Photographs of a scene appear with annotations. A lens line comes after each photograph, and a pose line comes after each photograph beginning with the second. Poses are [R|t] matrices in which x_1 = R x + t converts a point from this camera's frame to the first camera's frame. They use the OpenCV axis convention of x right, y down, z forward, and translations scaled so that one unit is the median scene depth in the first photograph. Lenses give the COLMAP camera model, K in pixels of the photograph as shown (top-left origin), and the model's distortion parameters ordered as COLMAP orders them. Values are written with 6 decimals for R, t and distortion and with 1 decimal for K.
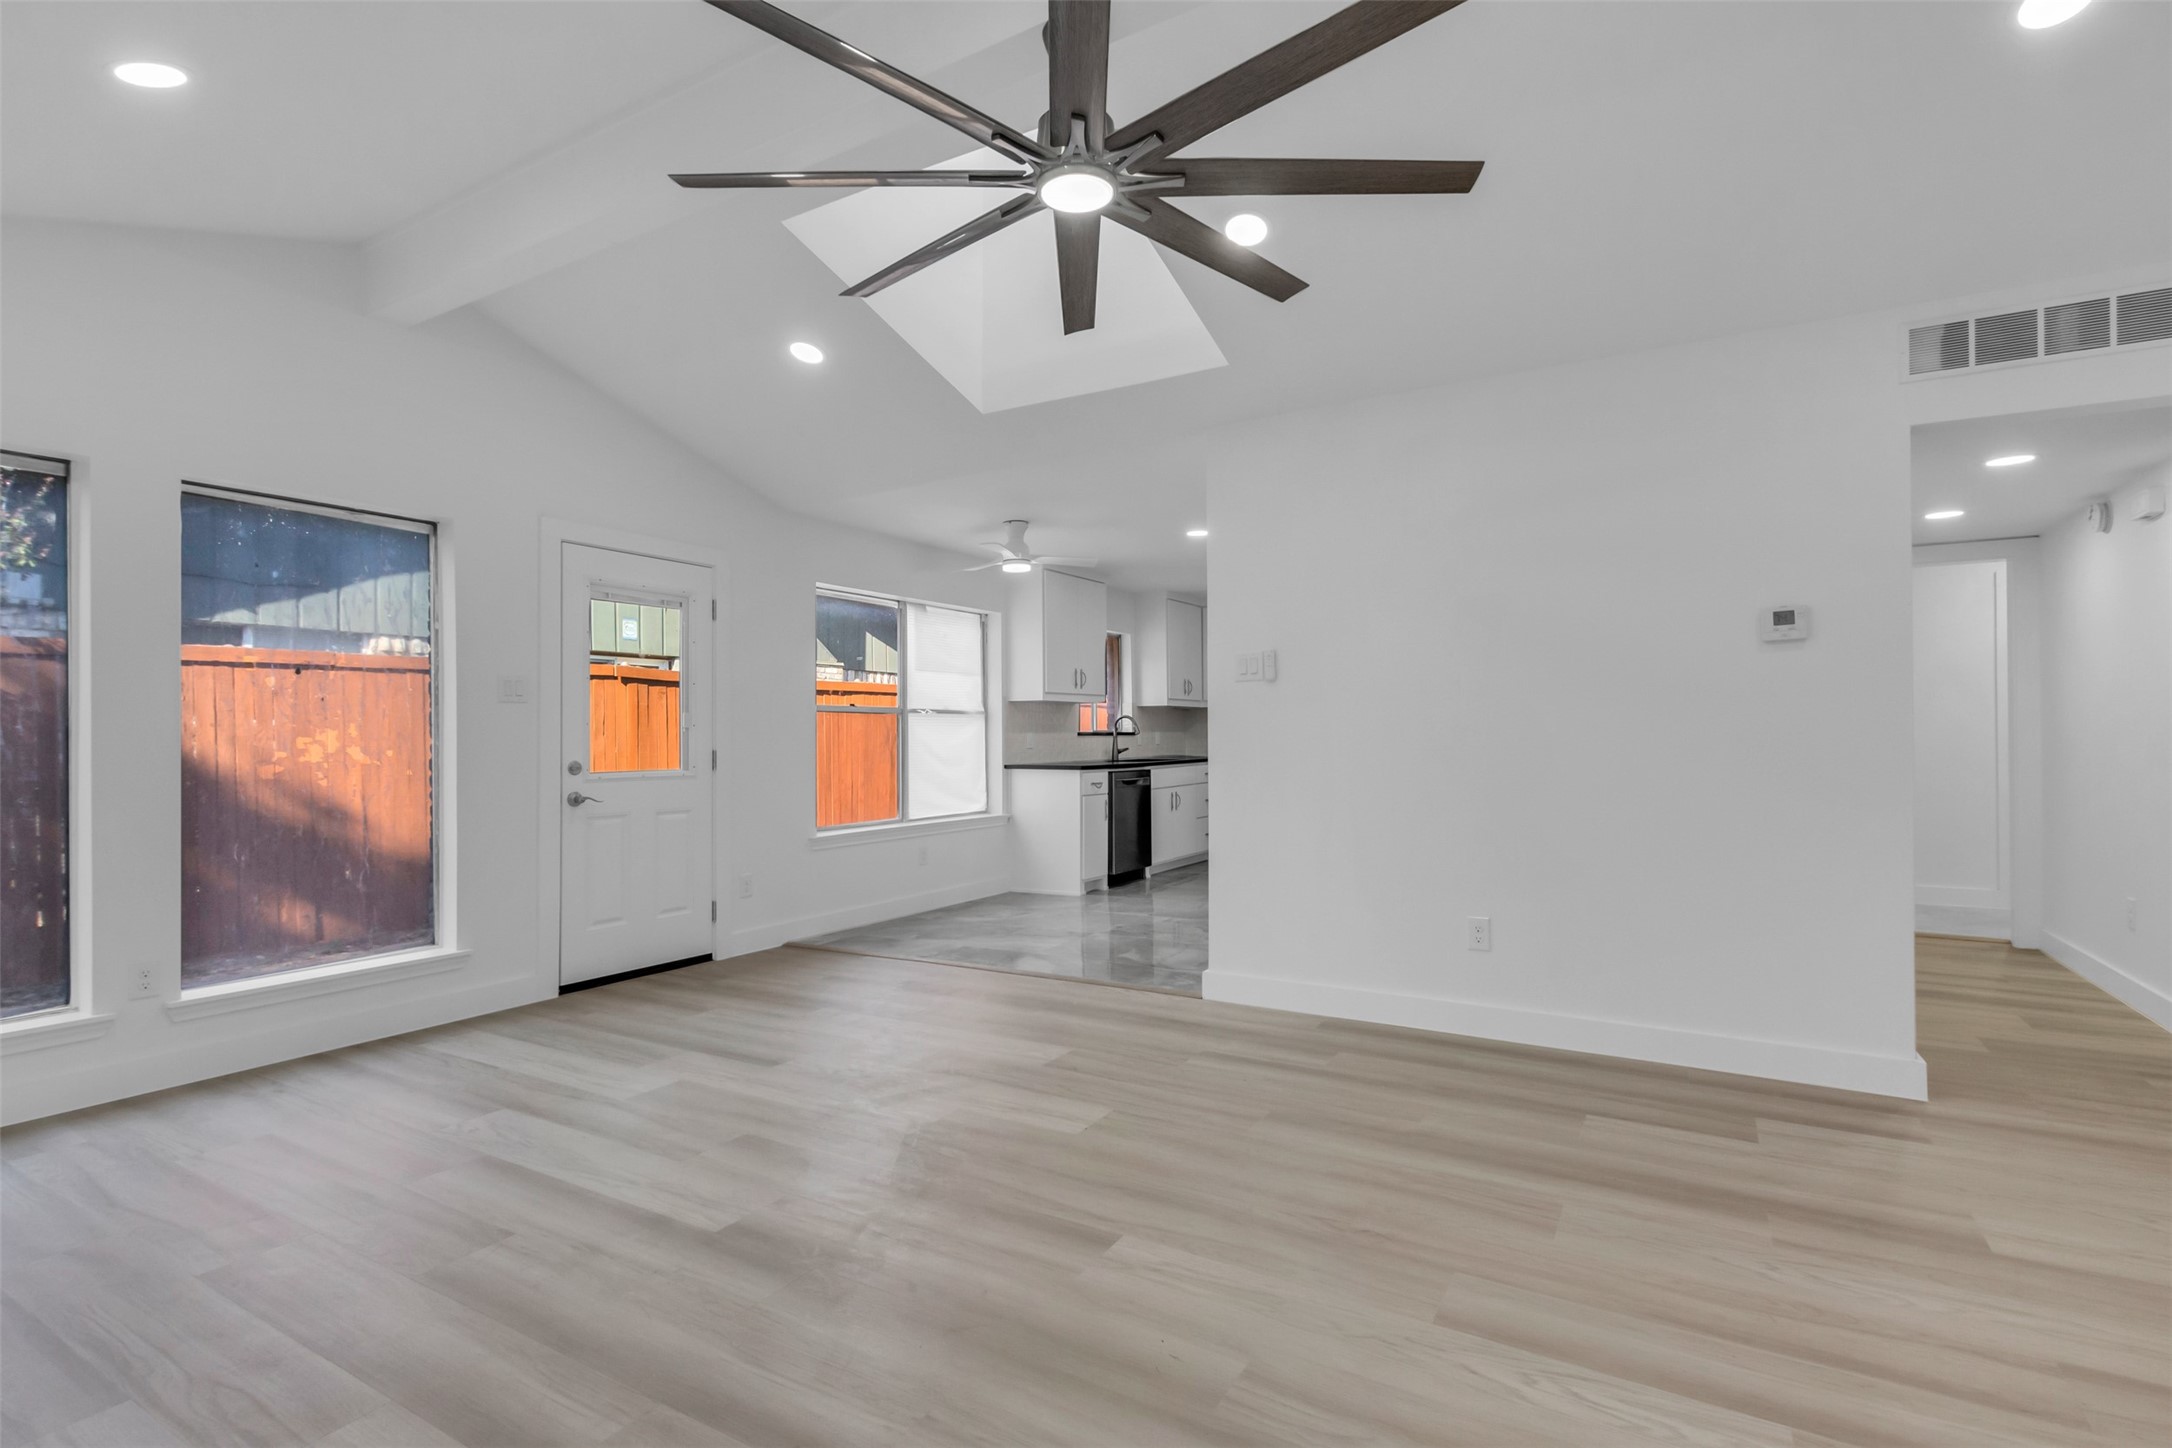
lens RADIAL K [[1010.9, 0, 1079.3], [0, 1010.9, 729.7], [0, 0, 1]] dist [-0.000120, -0.000764]
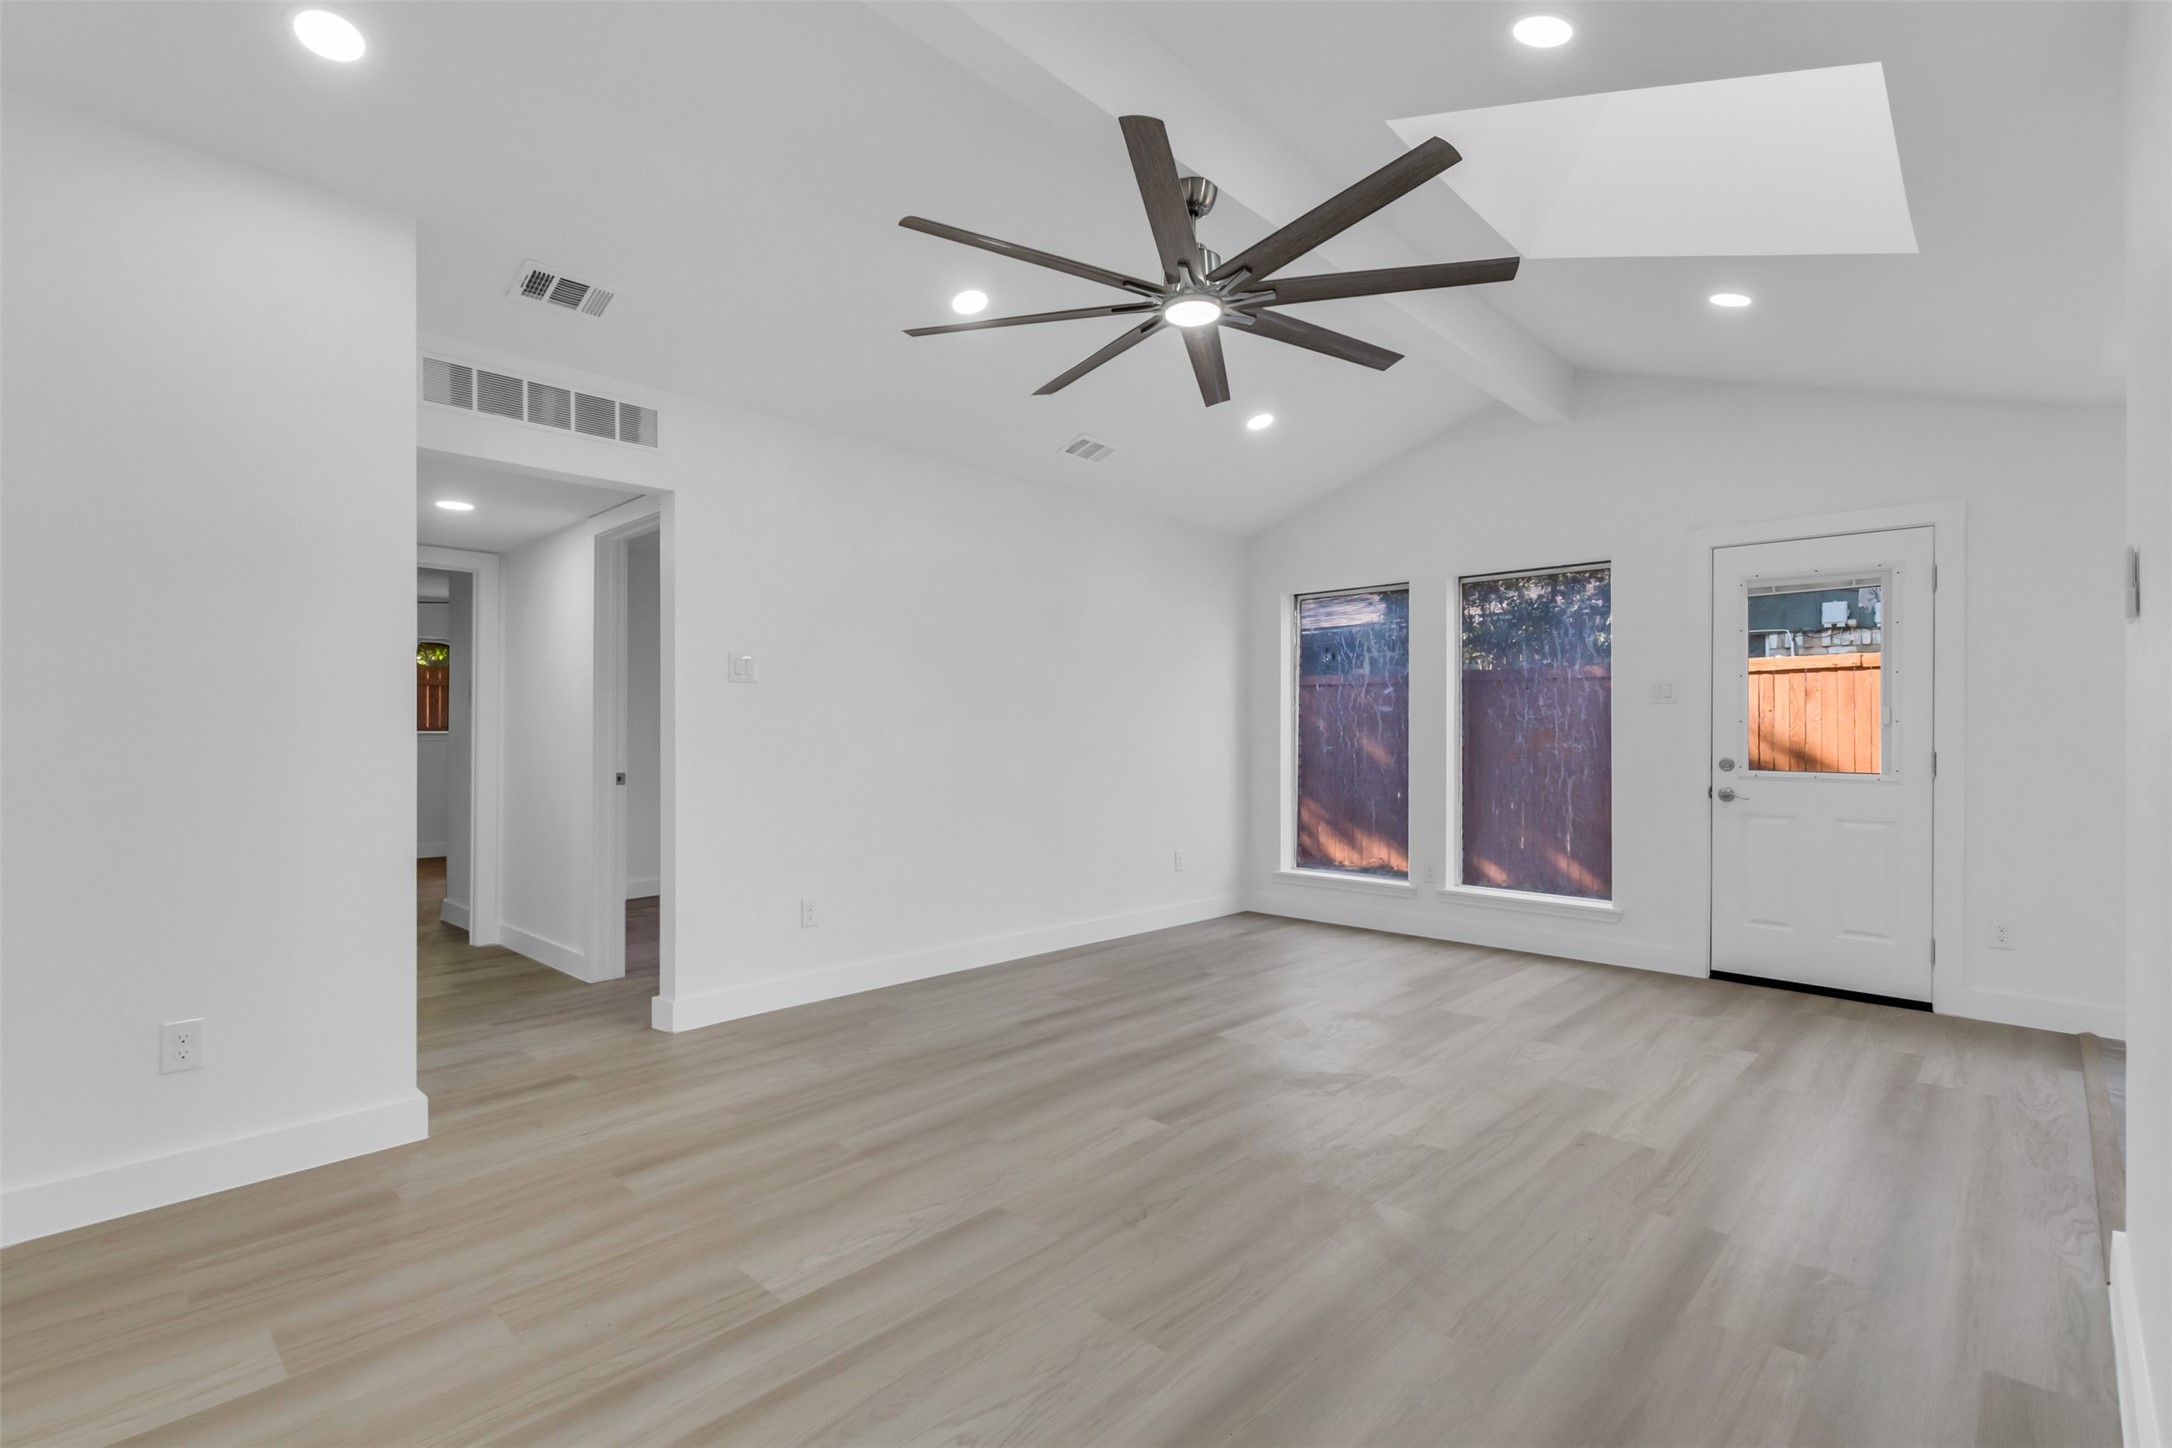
lens RADIAL K [[1010.9, 0, 1079.3], [0, 1010.9, 727.8], [0, 0, 1]] dist [-0.000120, -0.000764]
pose [[-0.229672, 0.000464, -0.973268, 0.806200], [0.005024, 0.999987, -0.000709, -0.002728], [0.973255, -0.005053, -0.229672, 0.724560]]
